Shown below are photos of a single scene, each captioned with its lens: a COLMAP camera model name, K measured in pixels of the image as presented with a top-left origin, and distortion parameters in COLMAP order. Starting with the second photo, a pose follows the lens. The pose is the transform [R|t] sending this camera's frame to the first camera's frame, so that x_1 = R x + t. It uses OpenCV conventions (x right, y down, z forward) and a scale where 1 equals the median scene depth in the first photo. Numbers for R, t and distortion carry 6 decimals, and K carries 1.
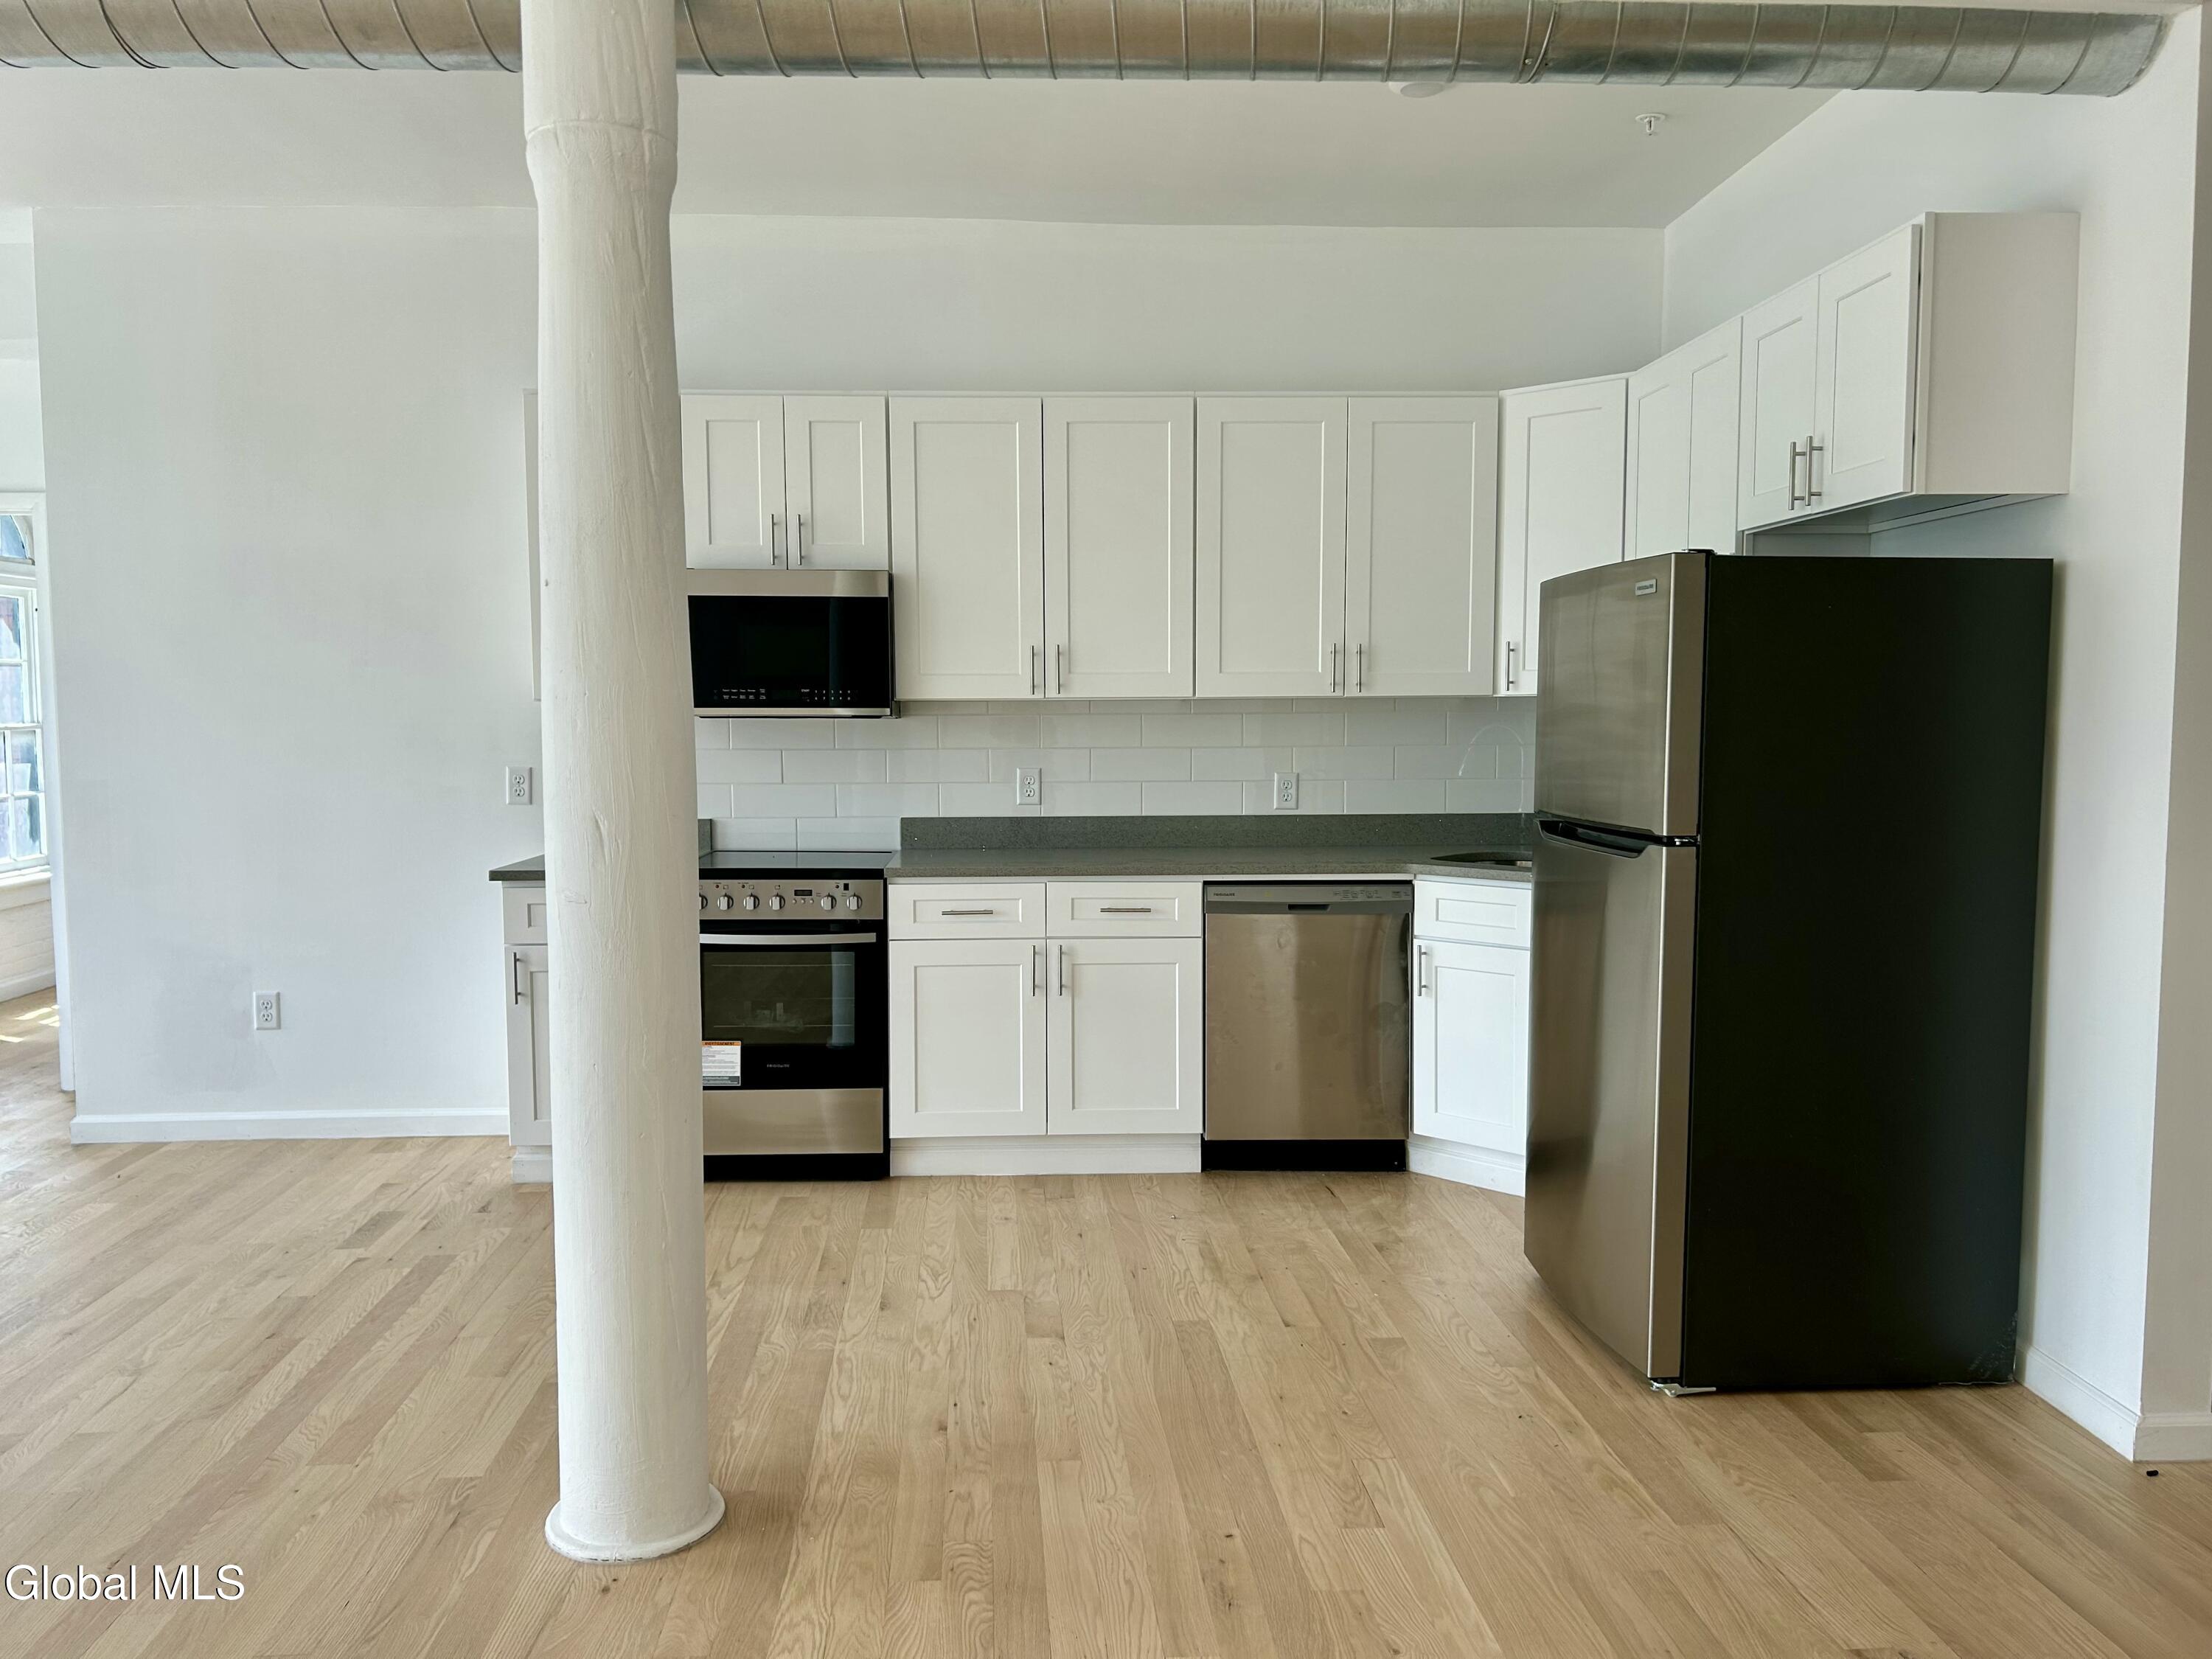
lens RADIAL K [[1660.5, 0, 1095.8], [0, 1660.5, 818.8], [0, 0, 1]] dist [0.057209, -0.061829]
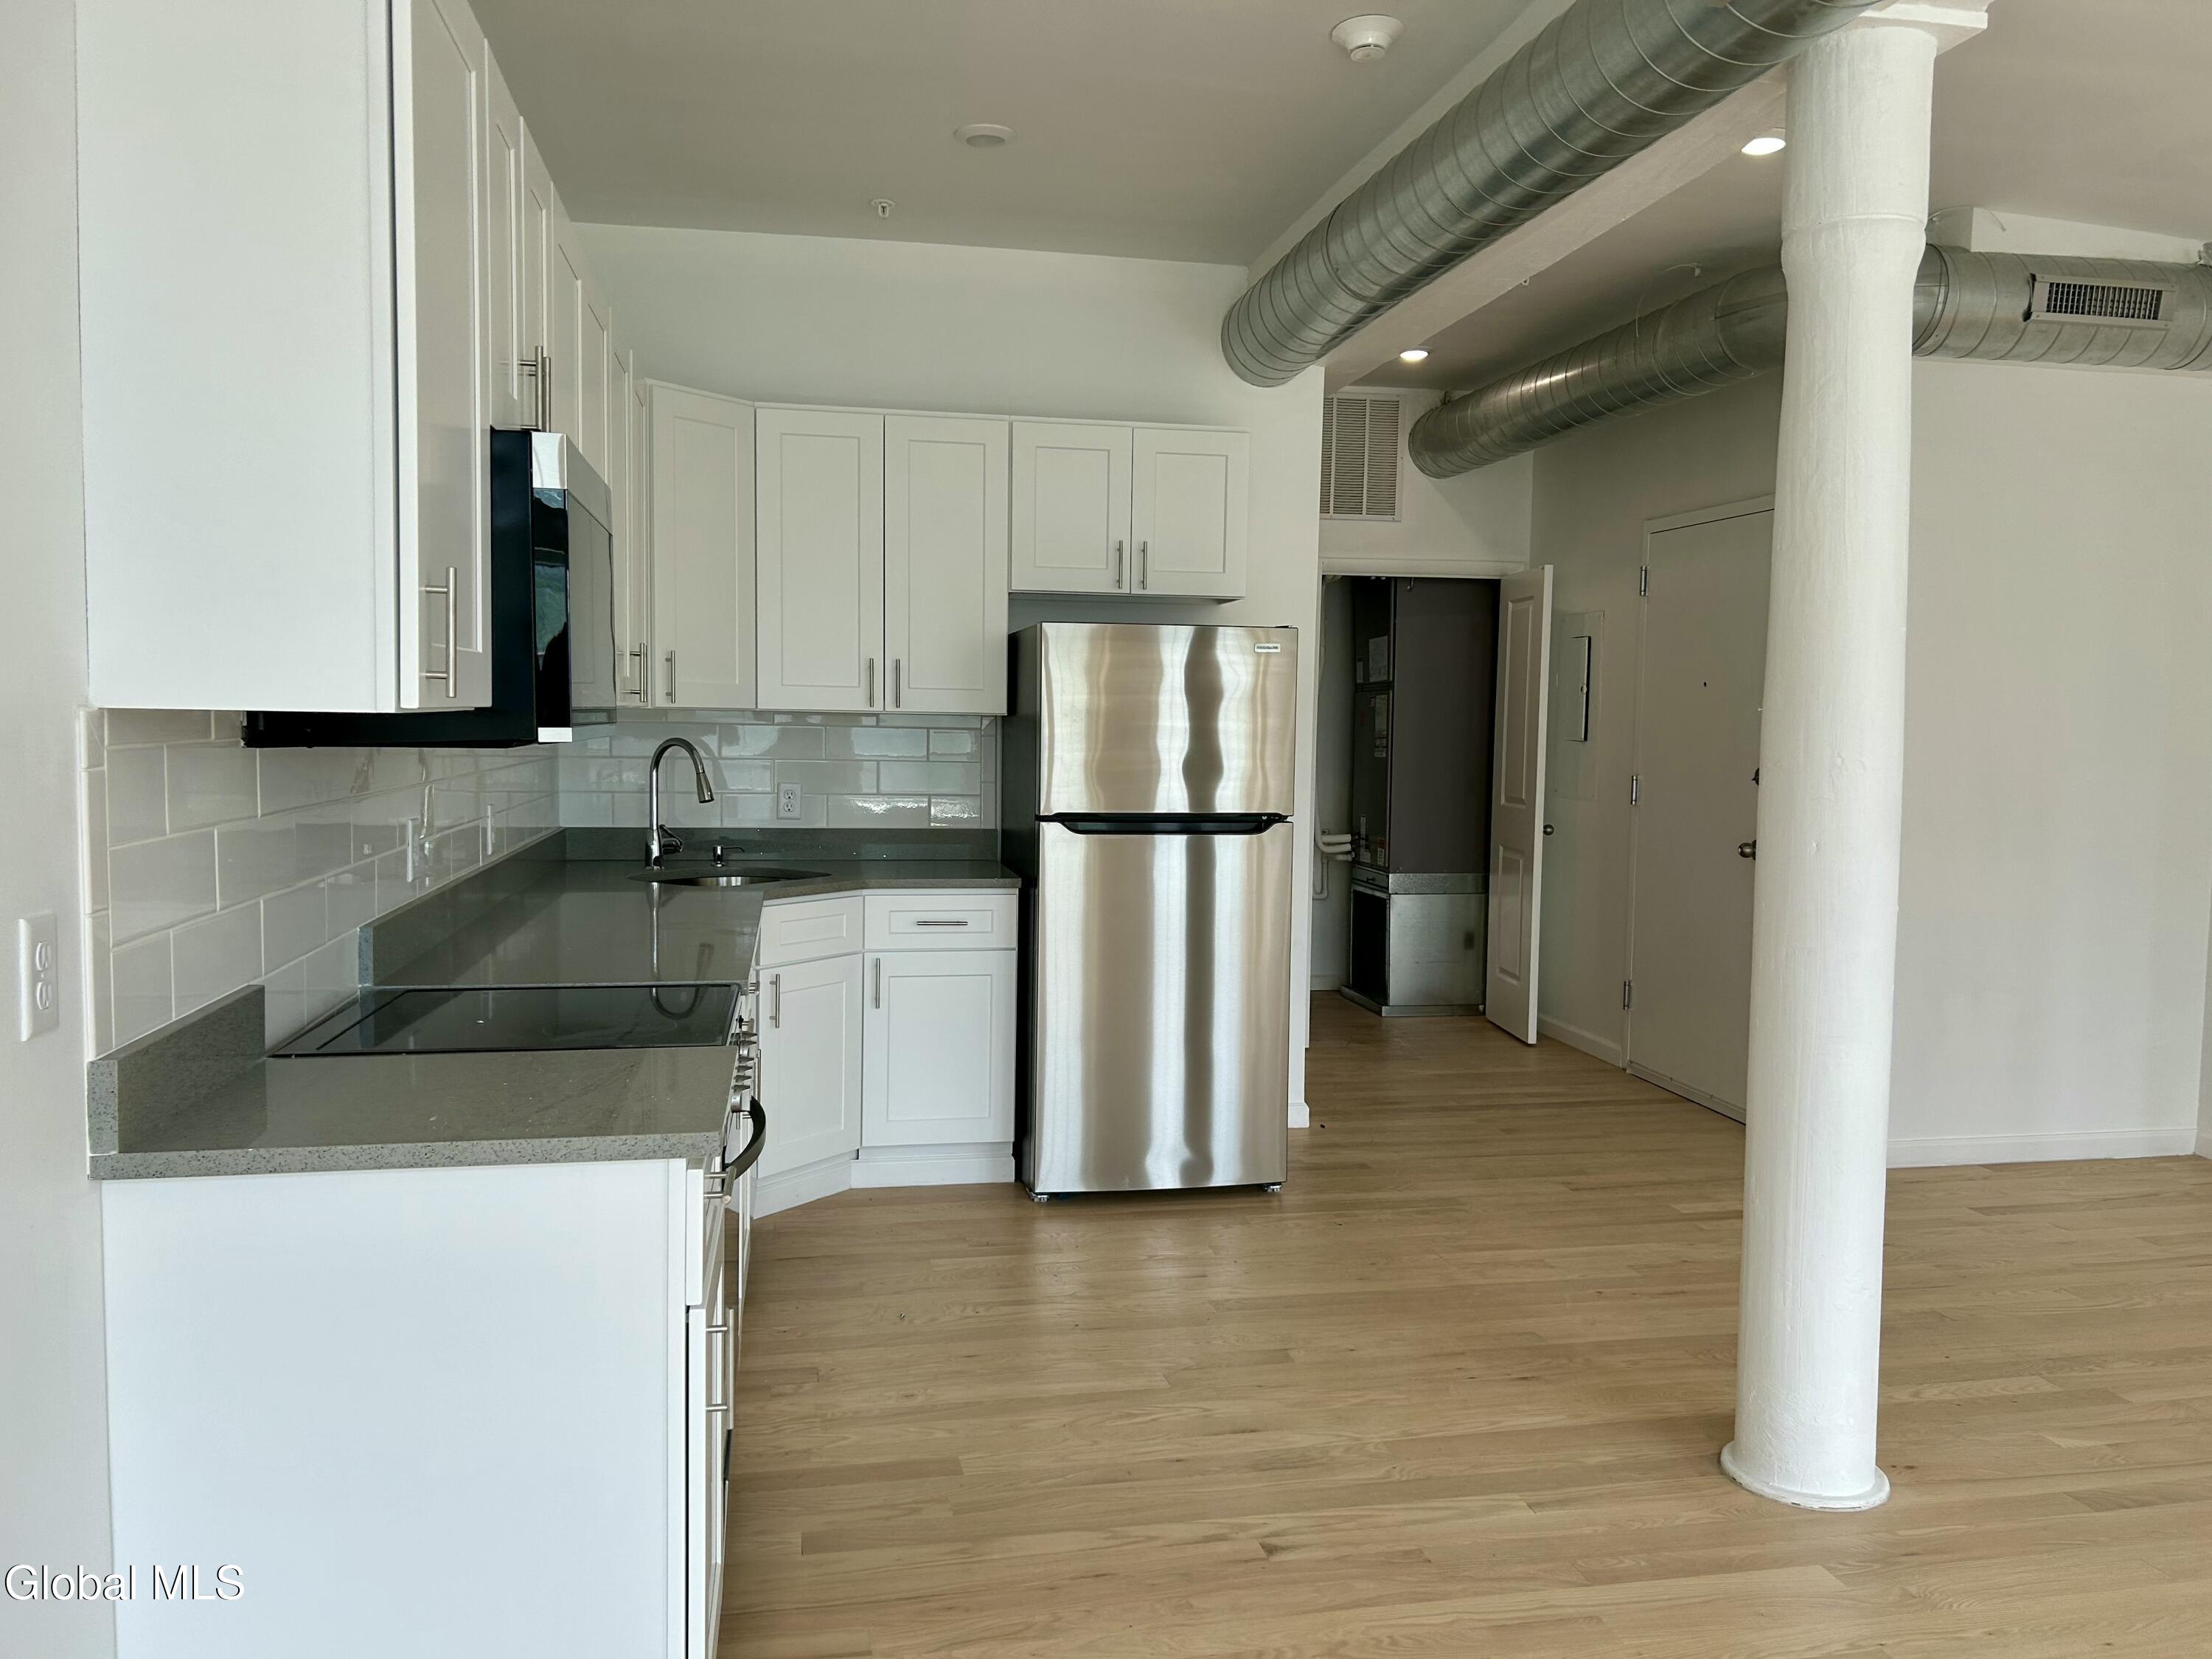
lens RADIAL K [[1660.5, 0, 1103.1], [0, 1660.5, 827.8], [0, 0, 1]] dist [0.057209, -0.061829]
pose [[-0.137241, -0.065971, 0.988338, -0.760183], [0.051369, 0.995963, 0.073613, -0.067057], [-0.989205, 0.060873, -0.133299, 0.939783]]
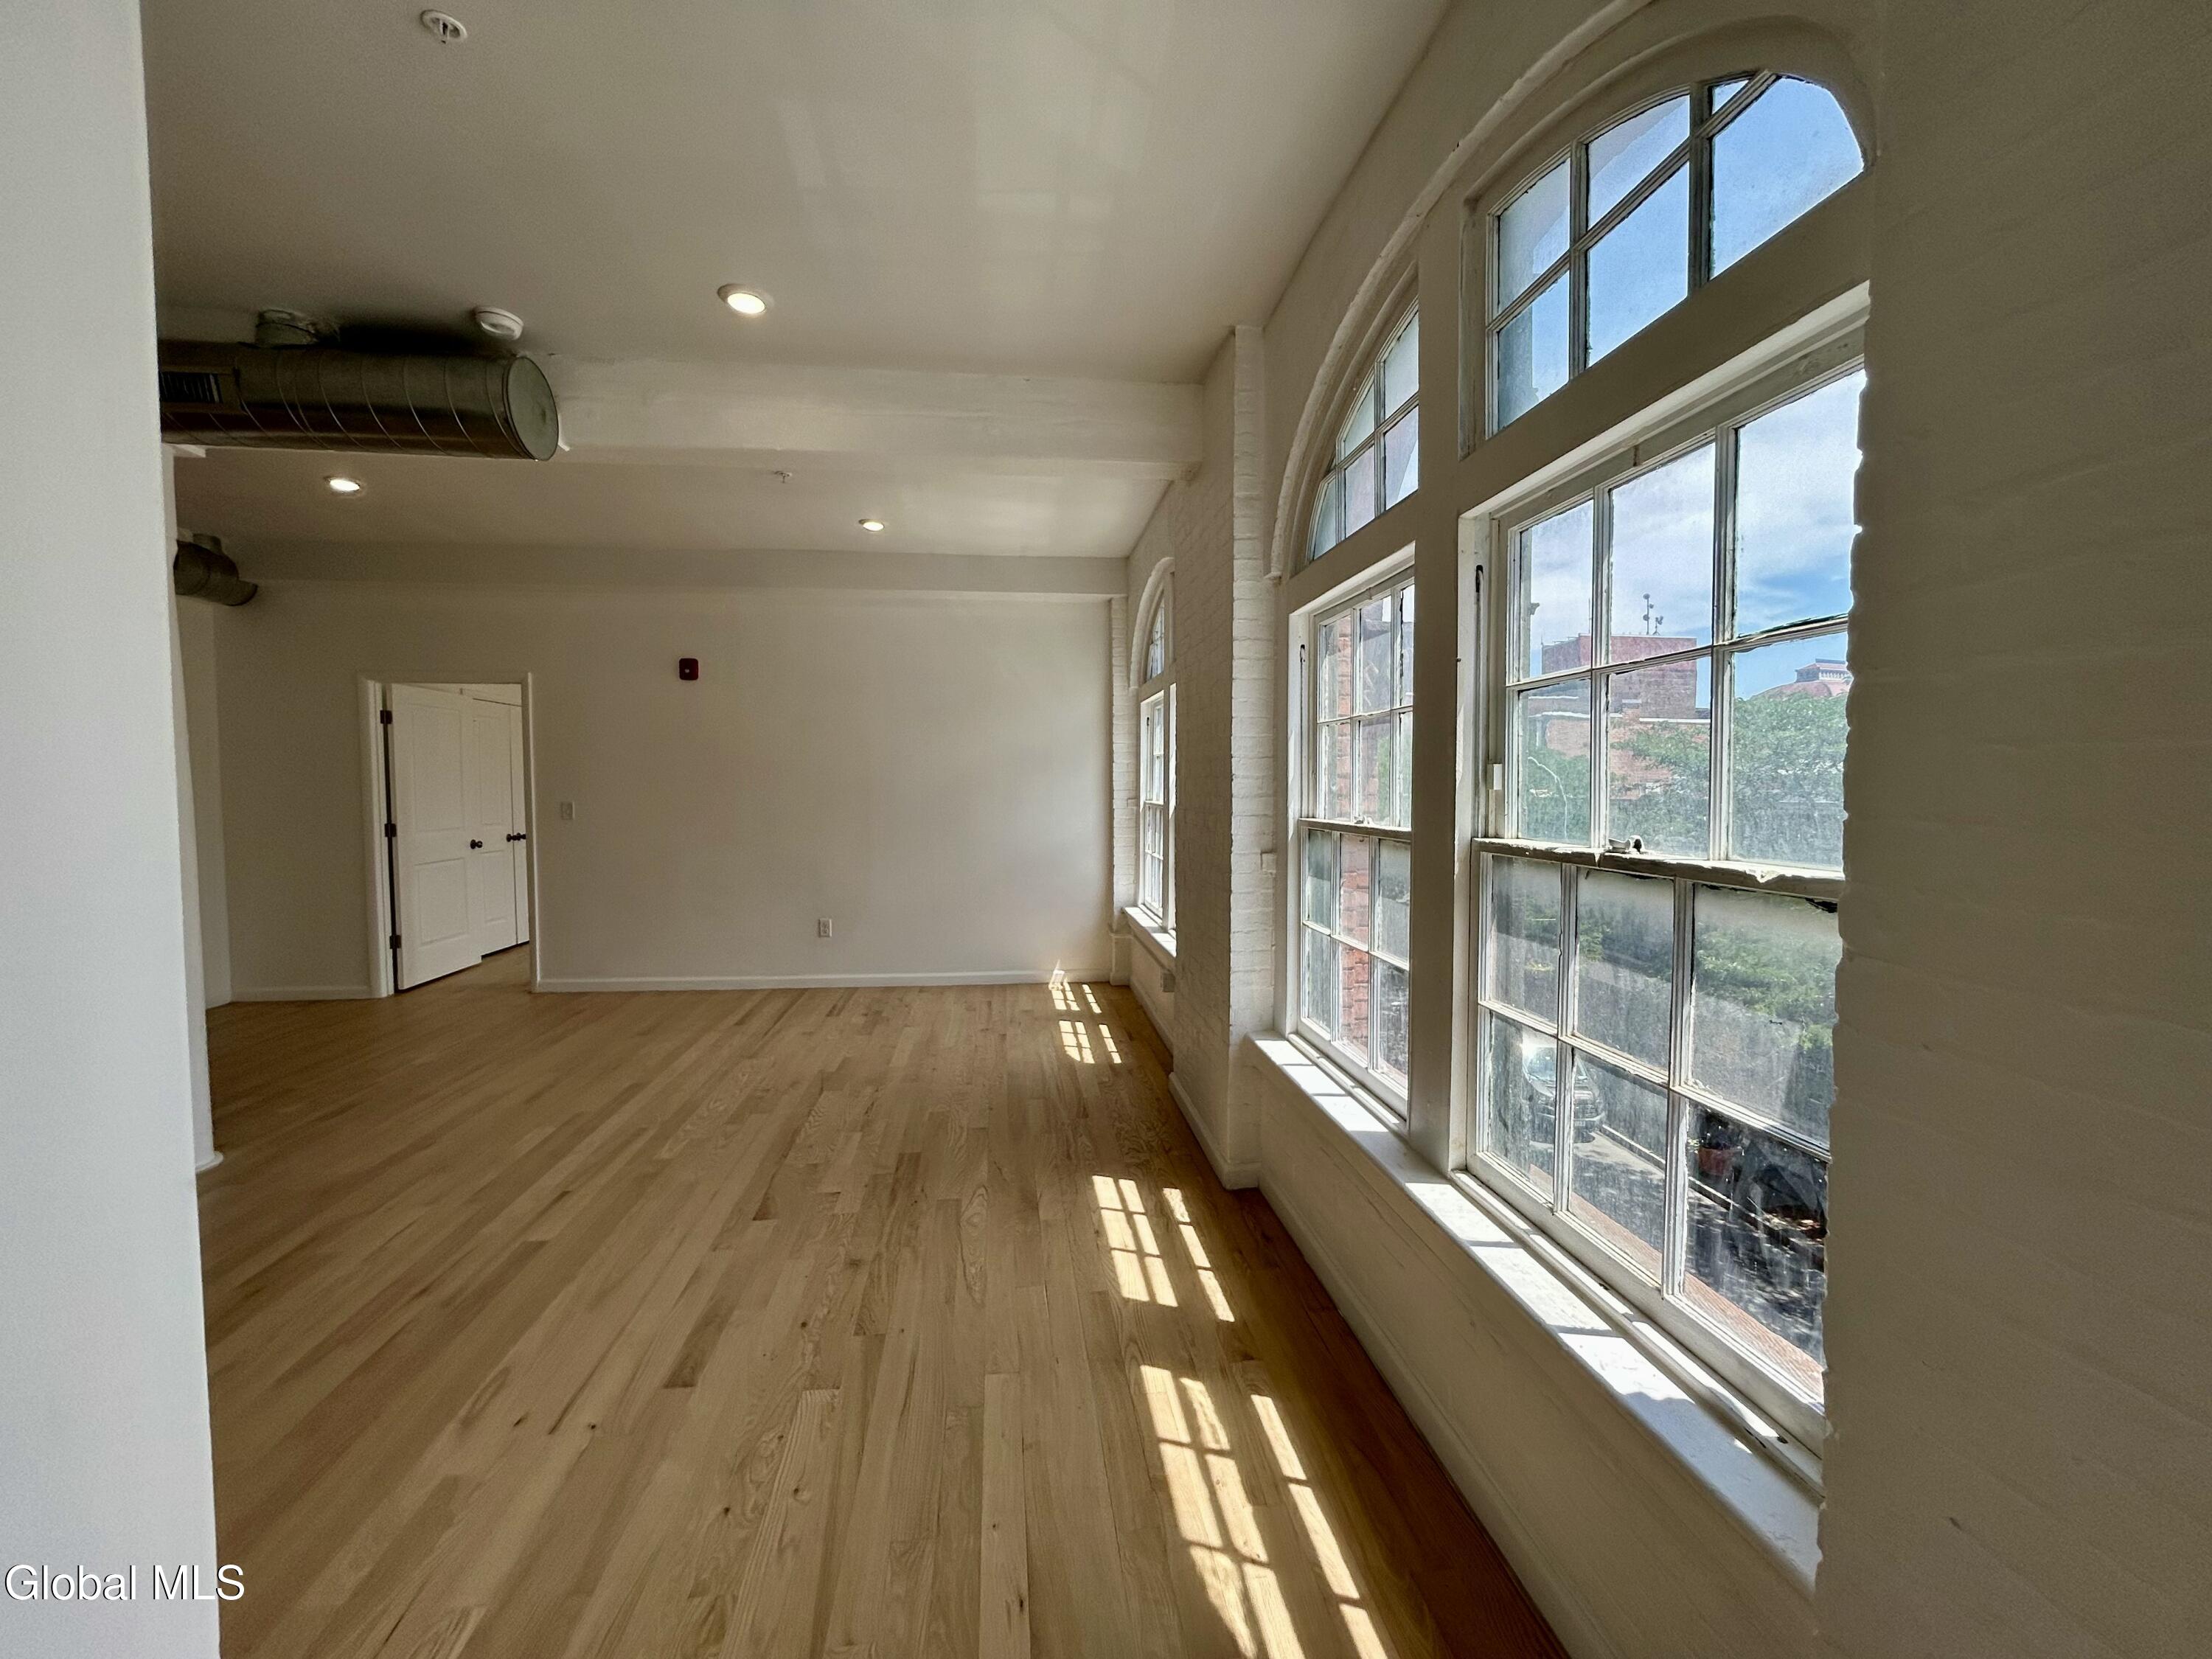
lens RADIAL K [[892.7, 0, 1100.9], [0, 892.7, 823.0], [0, 0, 1]] dist [-0.000462, 0.000349]
pose [[-0.999075, 0.002638, -0.042929, -0.838947], [-0.002043, 0.994080, 0.108630, -0.085576], [0.042961, 0.108617, -0.993155, 1.268846]]
